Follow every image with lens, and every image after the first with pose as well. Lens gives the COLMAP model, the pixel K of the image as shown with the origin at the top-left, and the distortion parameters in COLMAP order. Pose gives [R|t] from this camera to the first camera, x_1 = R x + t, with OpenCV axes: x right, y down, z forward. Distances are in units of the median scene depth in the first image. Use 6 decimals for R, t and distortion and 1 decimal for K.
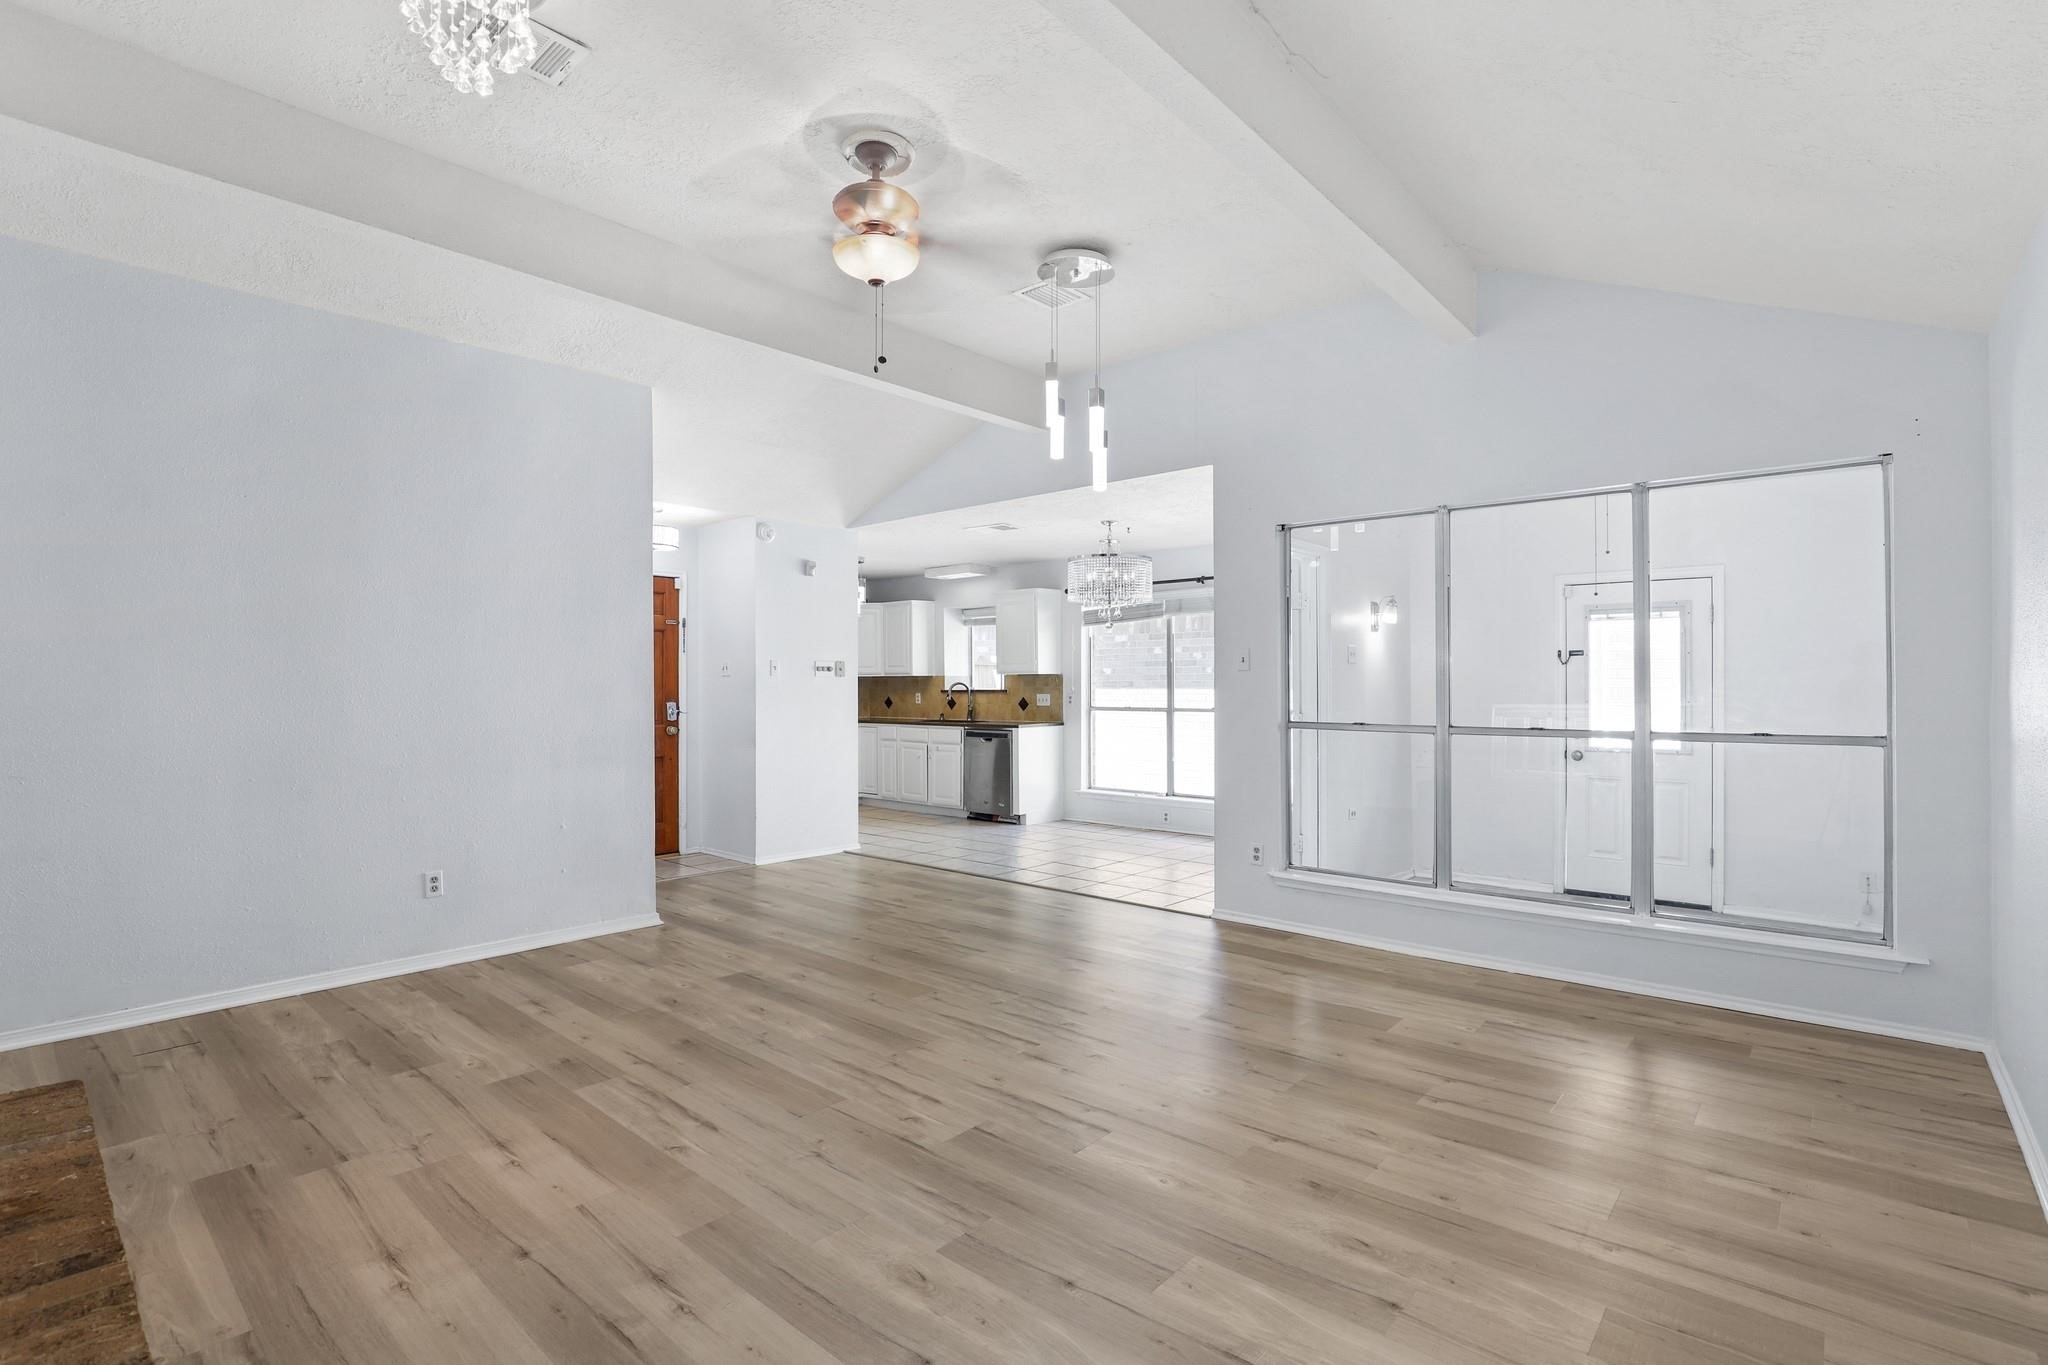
lens RADIAL K [[927.8, 0, 1027.8], [0, 927.8, 682.0], [0, 0, 1]] dist [-0.018047, 0.000089]
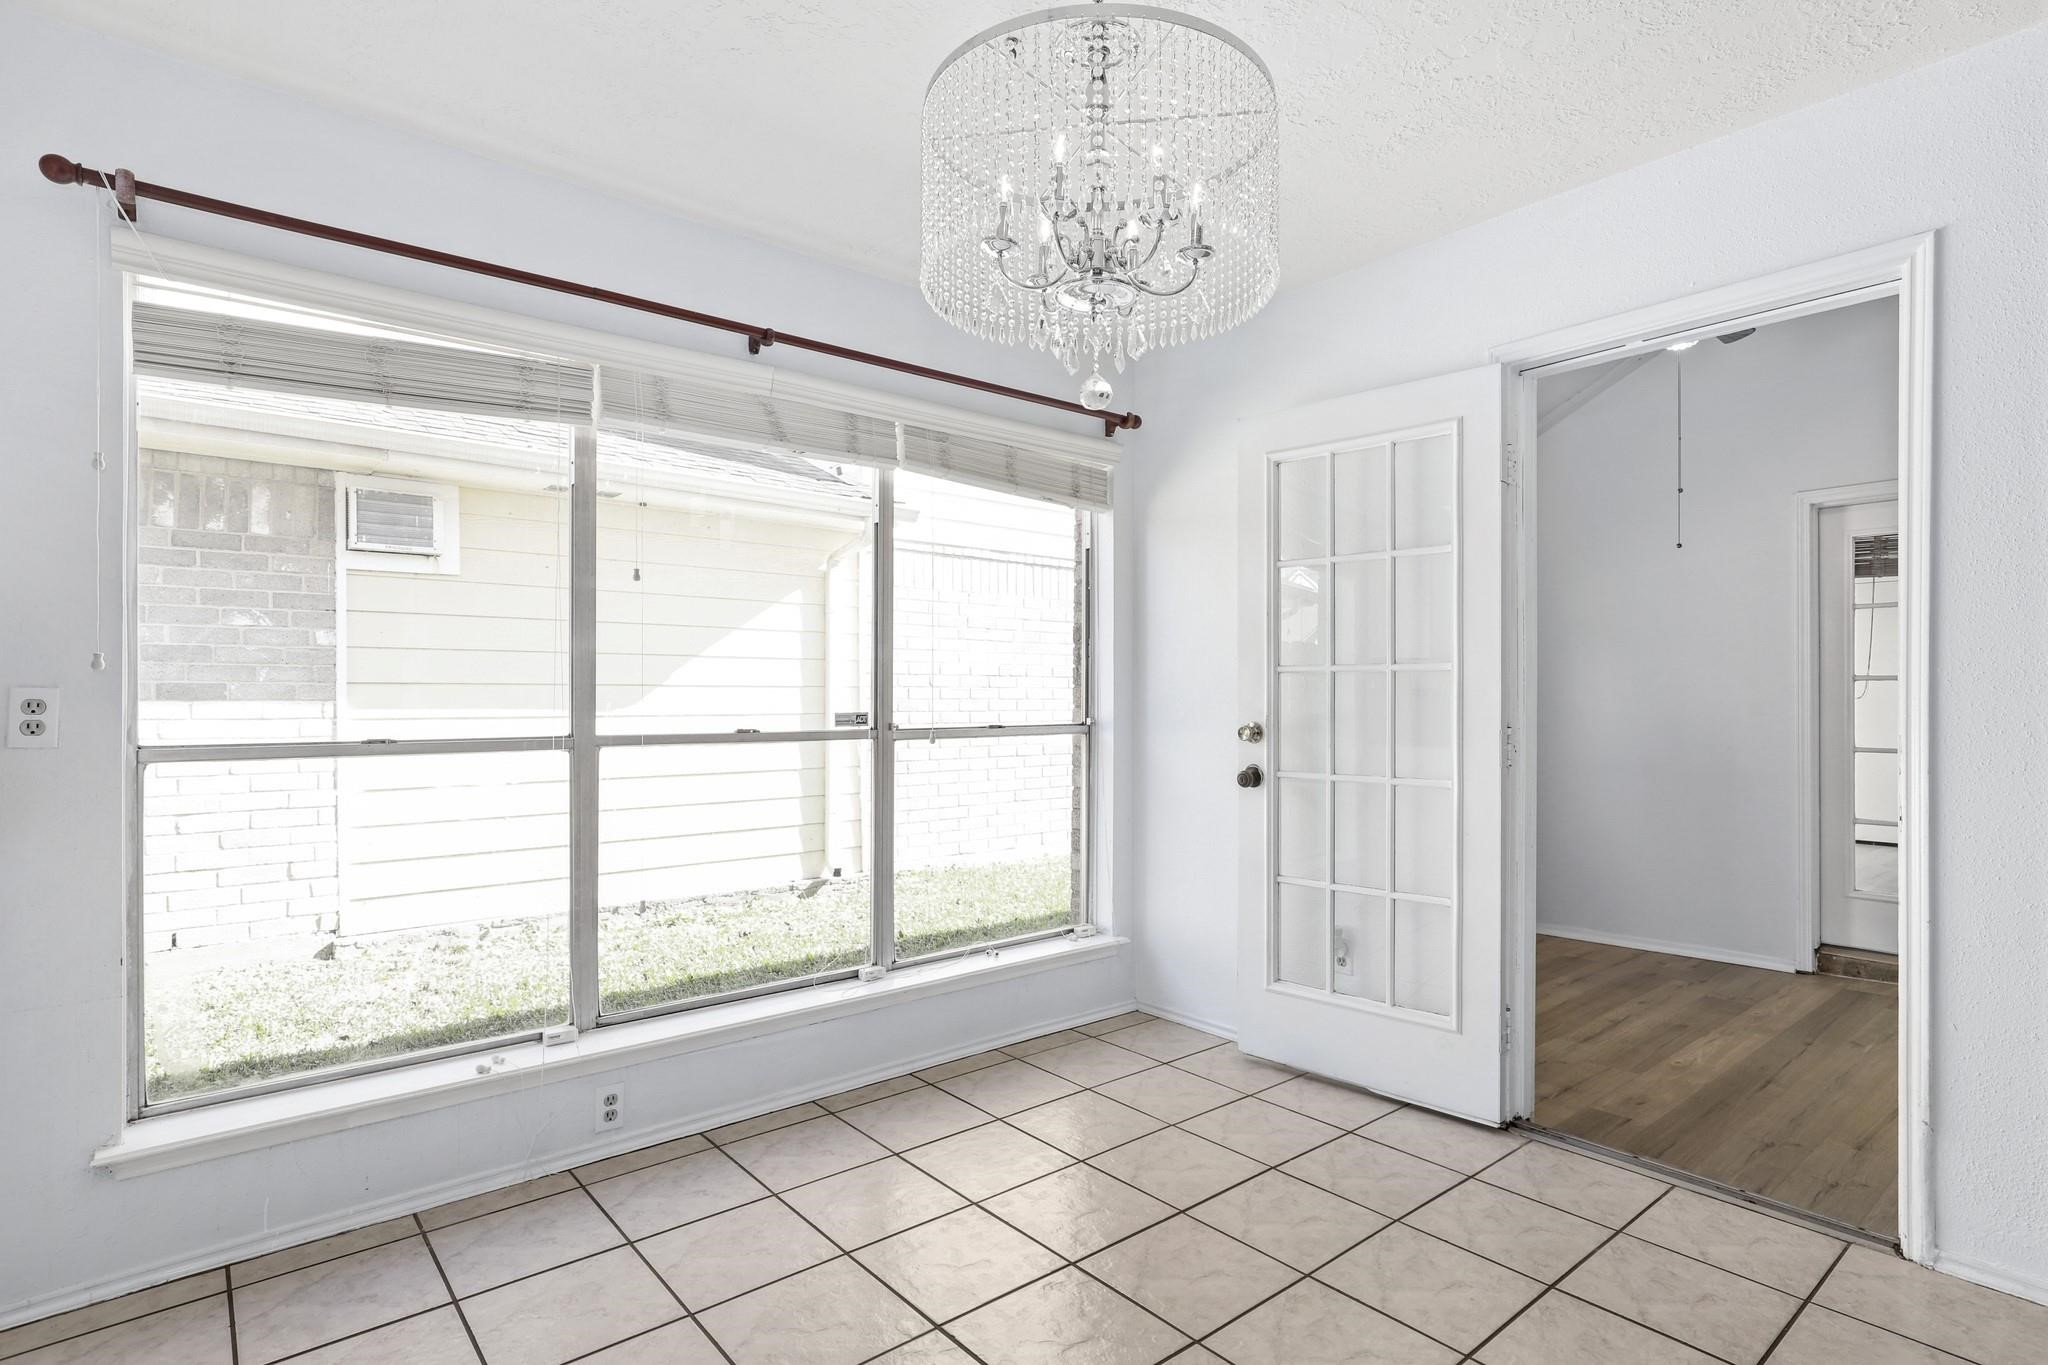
lens RADIAL K [[1026.5, 0, 1011.3], [0, 1026.5, 696.6], [0, 0, 1]] dist [-0.004019, 0.002617]
pose [[0.168429, 0.000430, 0.985714, -0.135158], [-0.004369, 0.999990, 0.000310, 0.013440], [-0.985704, -0.004359, 0.168429, 0.744471]]
